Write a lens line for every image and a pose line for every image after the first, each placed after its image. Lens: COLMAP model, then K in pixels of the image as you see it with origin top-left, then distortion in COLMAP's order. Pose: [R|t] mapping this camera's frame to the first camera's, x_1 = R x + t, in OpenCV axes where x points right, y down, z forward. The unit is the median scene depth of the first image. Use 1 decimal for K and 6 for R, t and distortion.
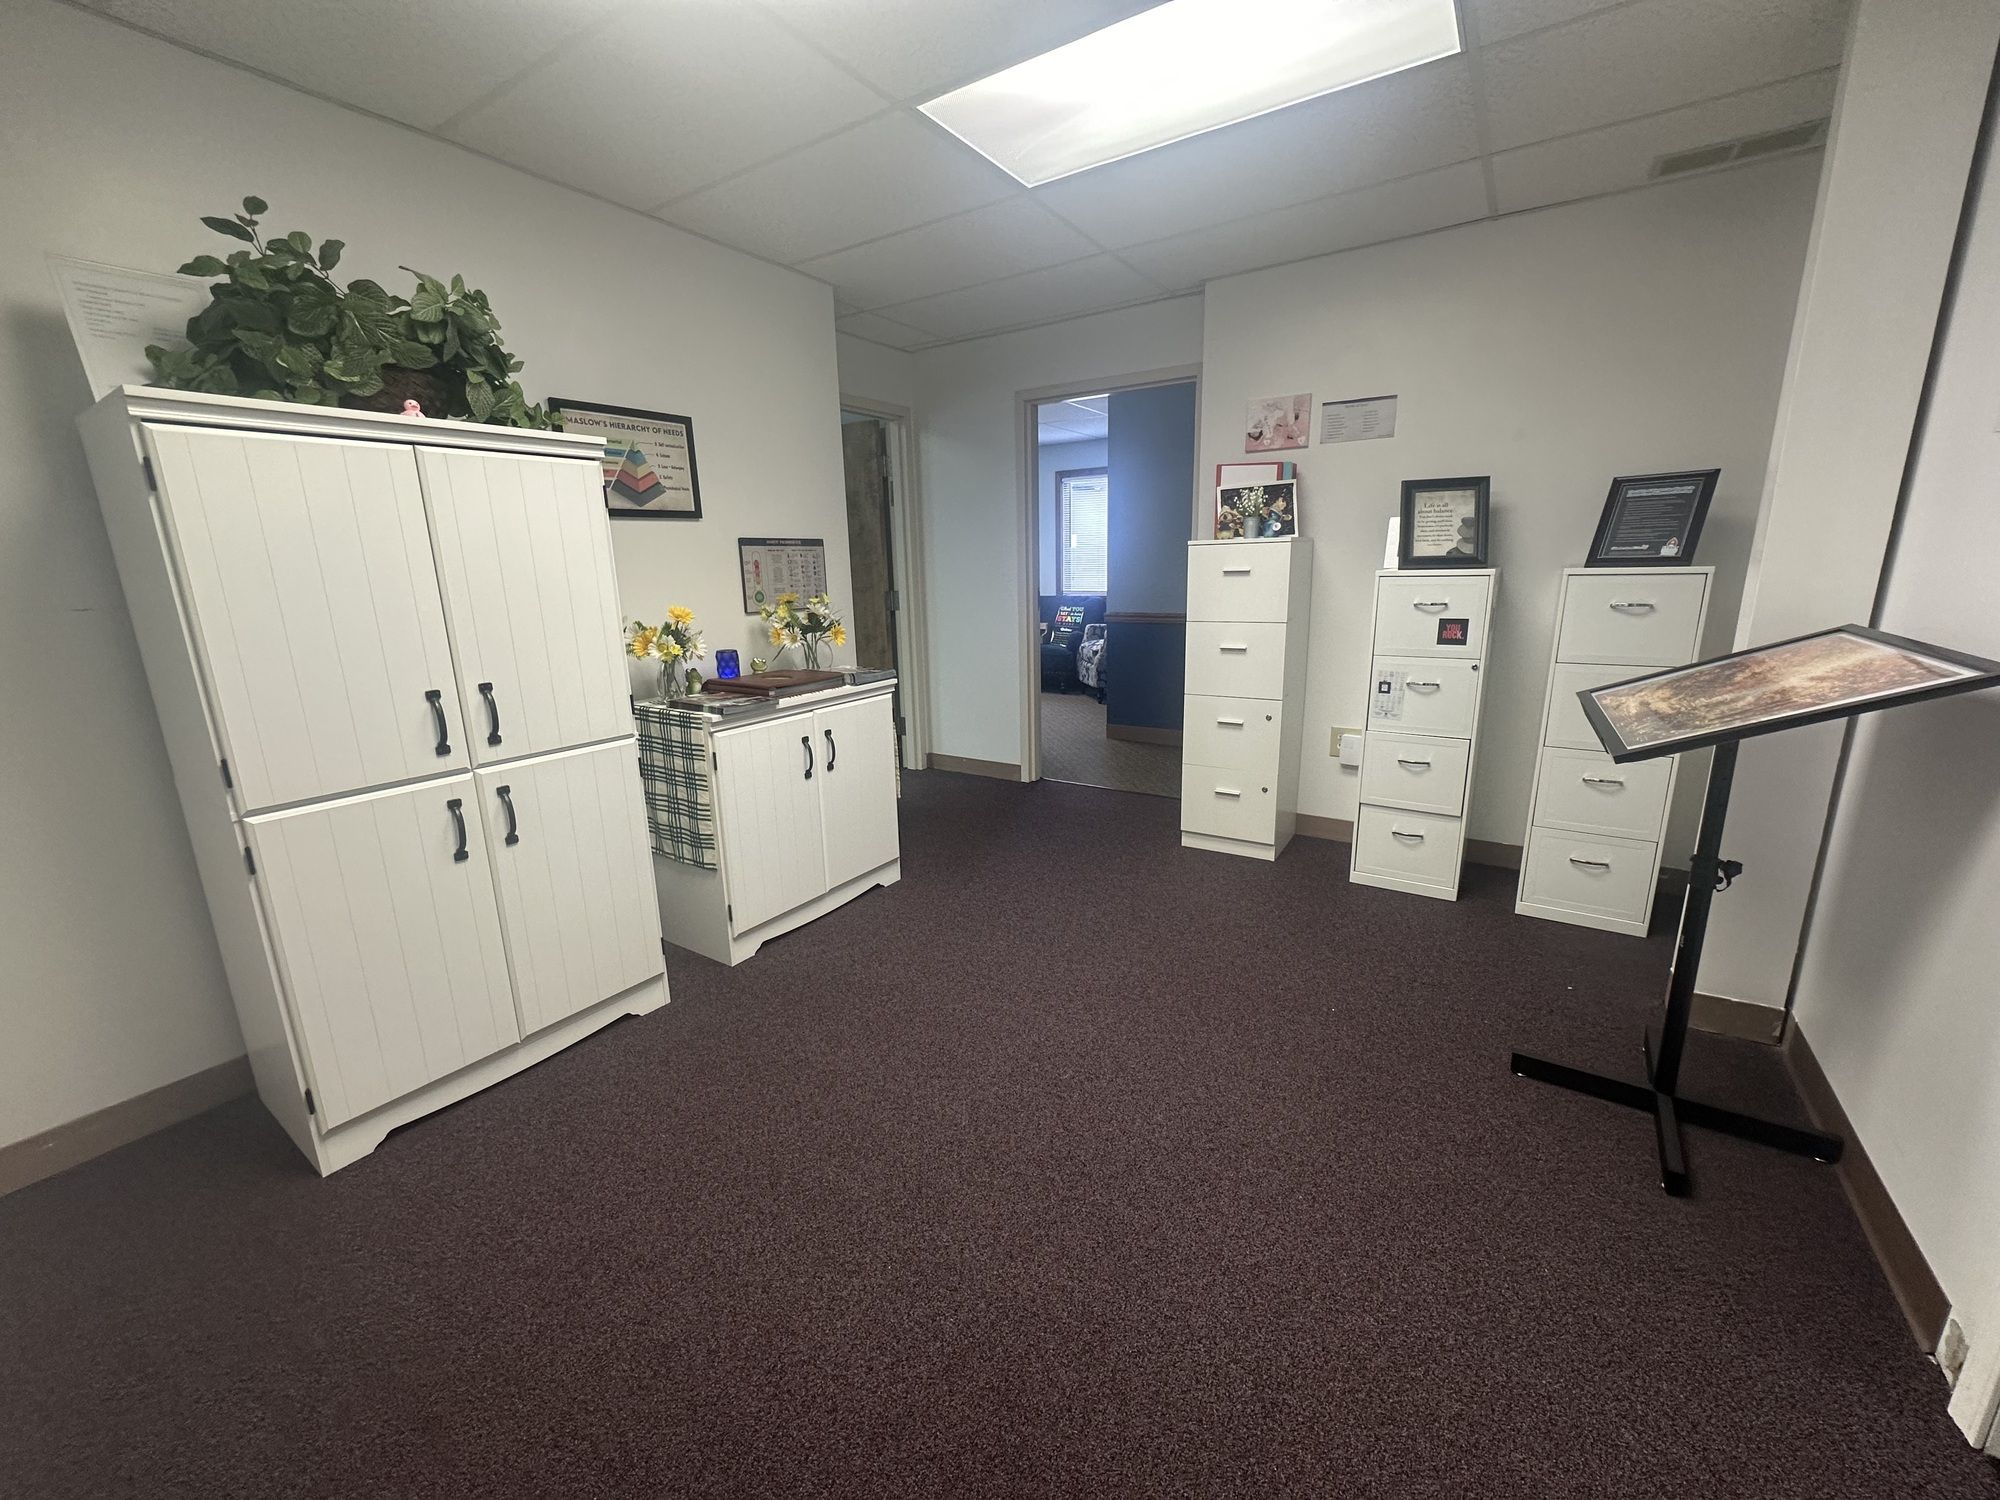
lens RADIAL K [[797.8, 0, 997.4], [0, 797.8, 752.2], [0, 0, 1]] dist [-0.001938, 0.000032]
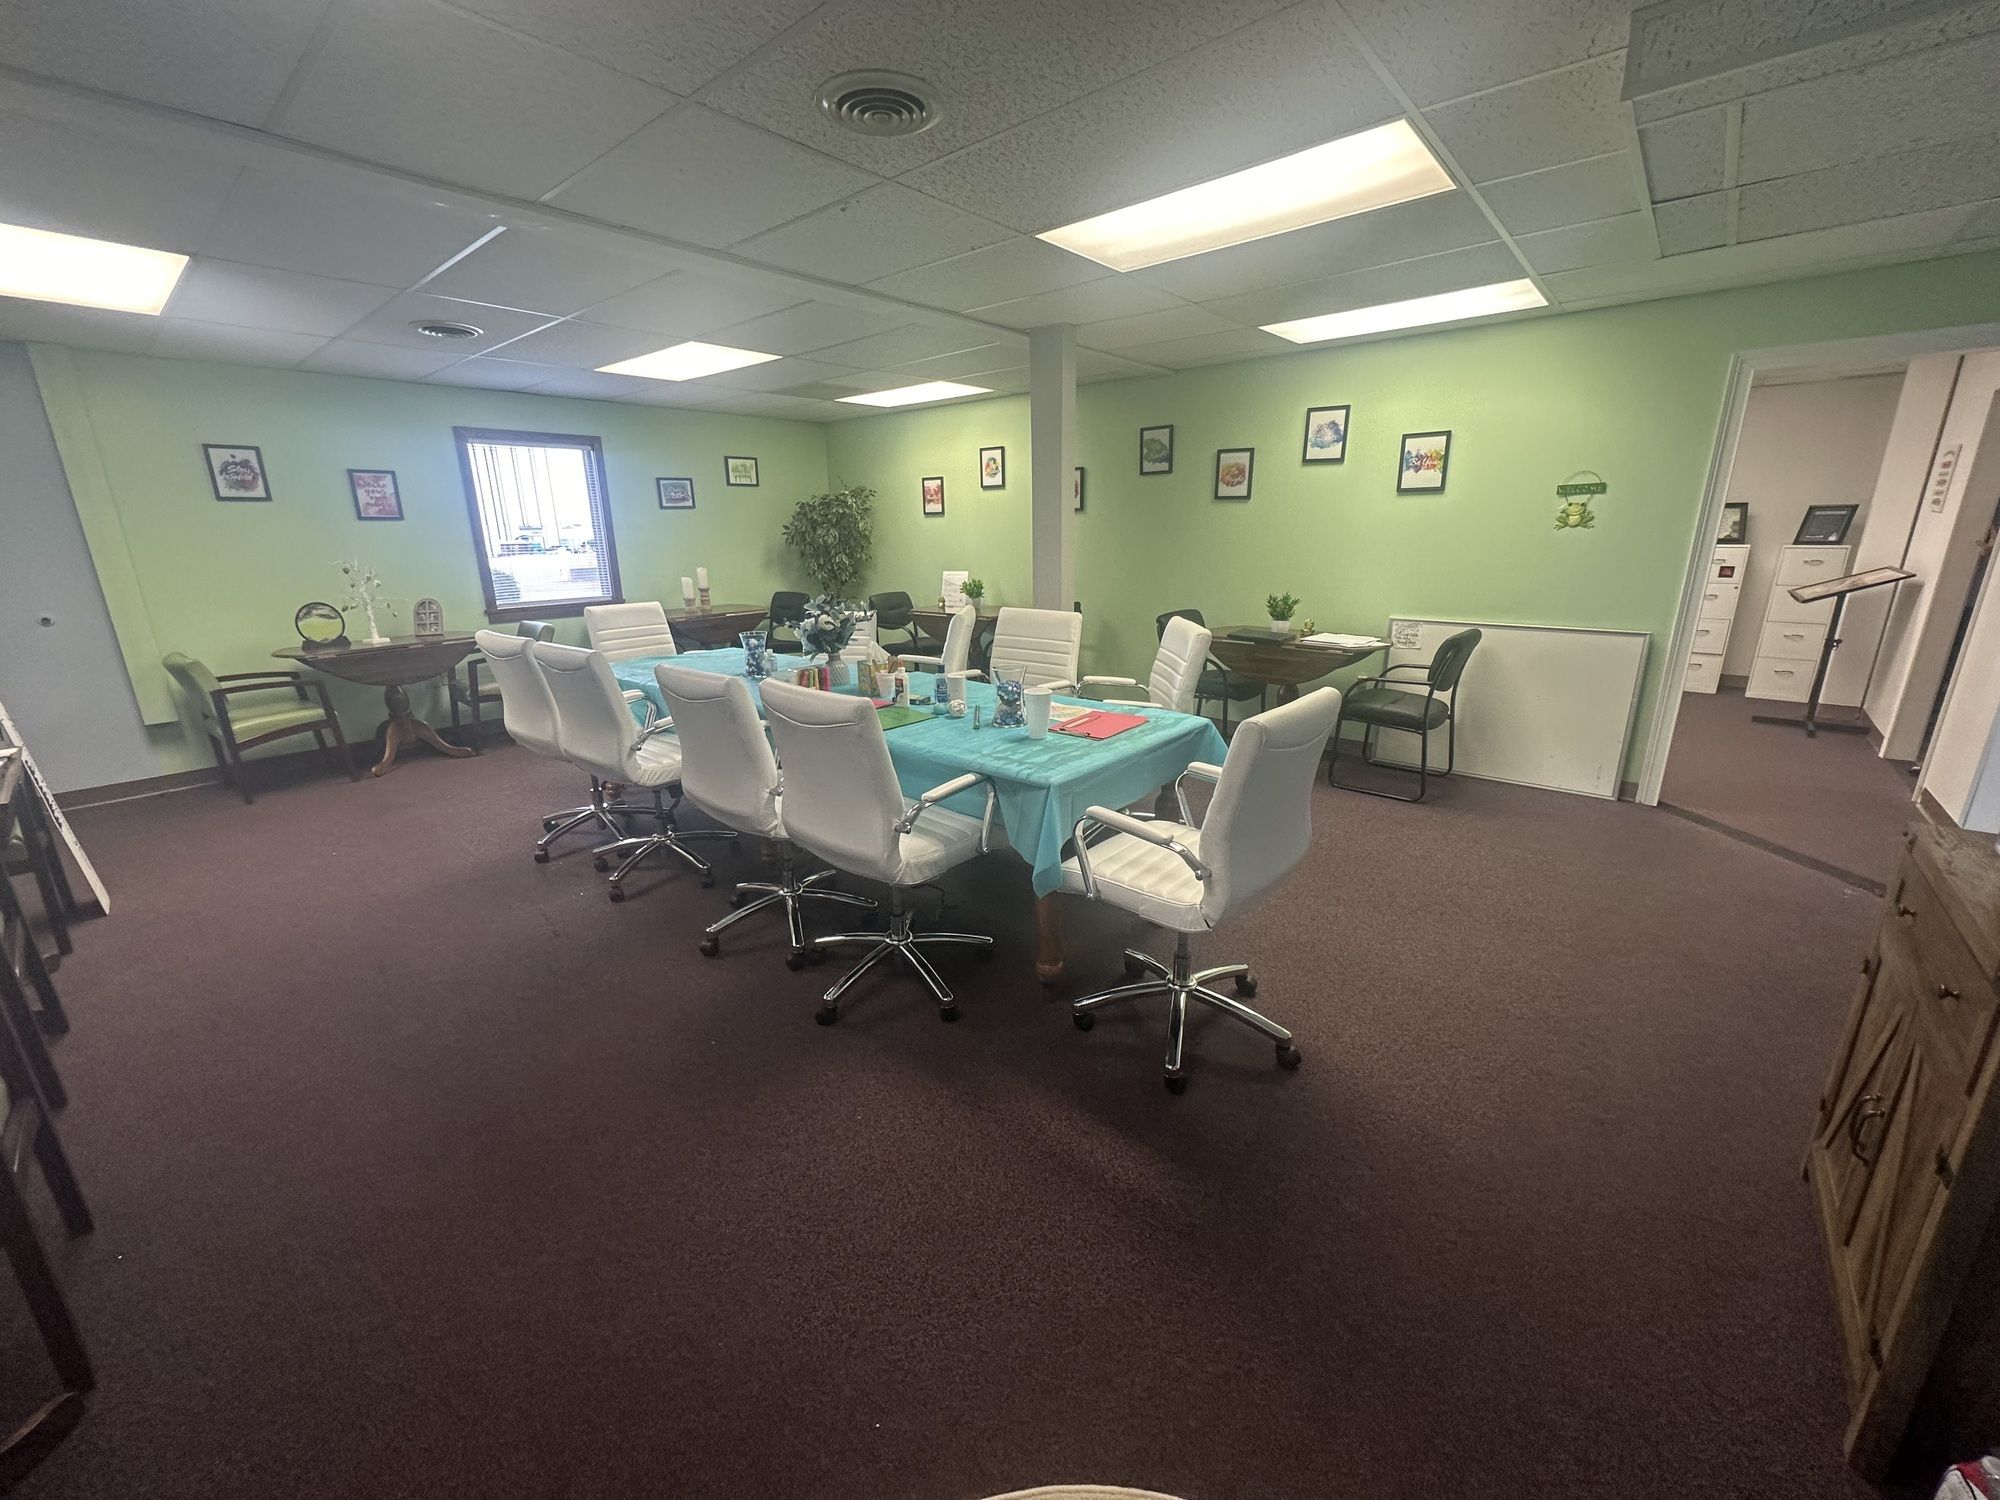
lens RADIAL K [[797.8, 0, 1003.8], [0, 797.8, 748.1], [0, 0, 1]] dist [-0.001938, 0.000032]
pose [[0.990469, 0.053268, -0.127015, -1.184040], [-0.048884, 0.998104, 0.037388, 0.375909], [0.128766, -0.030822, 0.991196, -1.573870]]
